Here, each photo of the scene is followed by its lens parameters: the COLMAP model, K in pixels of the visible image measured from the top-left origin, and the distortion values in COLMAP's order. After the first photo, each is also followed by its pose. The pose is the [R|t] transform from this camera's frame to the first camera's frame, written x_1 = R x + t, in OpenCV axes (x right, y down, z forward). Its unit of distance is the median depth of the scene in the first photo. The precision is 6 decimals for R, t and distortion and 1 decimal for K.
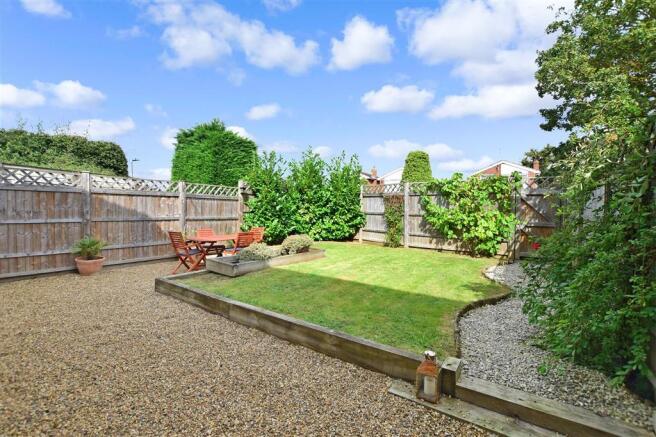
lens RADIAL K [[292.6, 0, 325.0], [0, 292.6, 218.8], [0, 0, 1]] dist [-0.024482, -0.000281]
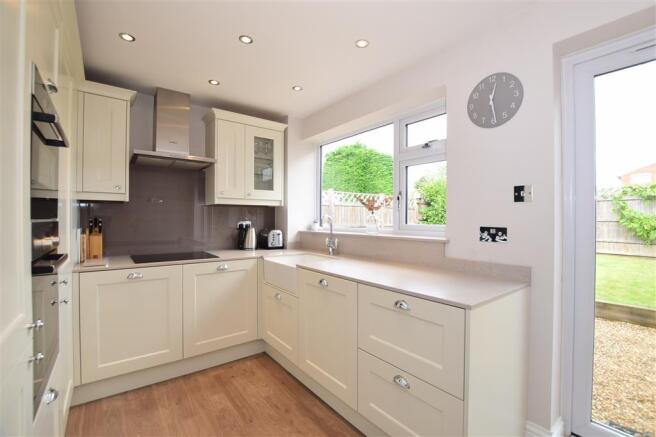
lens RADIAL K [[292.0, 0, 330.7], [0, 292.0, 218.6], [0, 0, 1]] dist [-0.022280, 0.000091]
pose [[0.960530, -0.012059, -0.277914, -0.295418], [0.002717, 0.999419, -0.033977, 0.009767], [0.278162, 0.031881, 0.960005, -0.168941]]
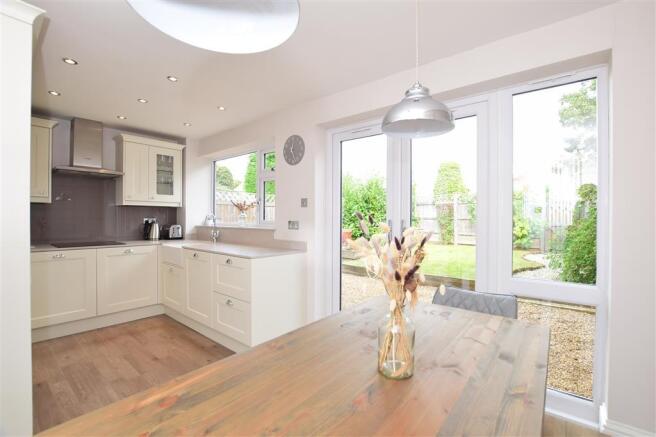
lens RADIAL K [[292.0, 0, 328.8], [0, 292.0, 218.3], [0, 0, 1]] dist [-0.022280, 0.000091]
pose [[0.997831, -0.009670, -0.065116, -0.185537], [0.007746, 0.999528, -0.029729, 0.016419], [0.065373, 0.029160, 0.997435, -0.291714]]
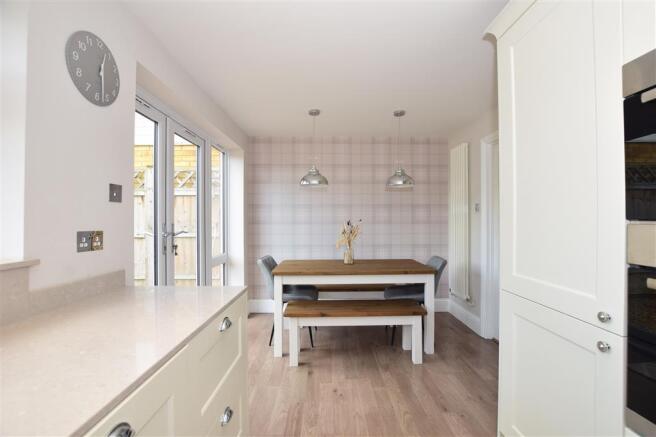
lens RADIAL K [[292.6, 0, 328.1], [0, 292.6, 219.7], [0, 0, 1]] dist [-0.024482, -0.000281]
pose [[-0.588440, -0.007499, 0.808506, -0.430427], [0.019990, 0.999516, 0.023820, 0.002449], [-0.808294, 0.030178, -0.588005, 0.026430]]
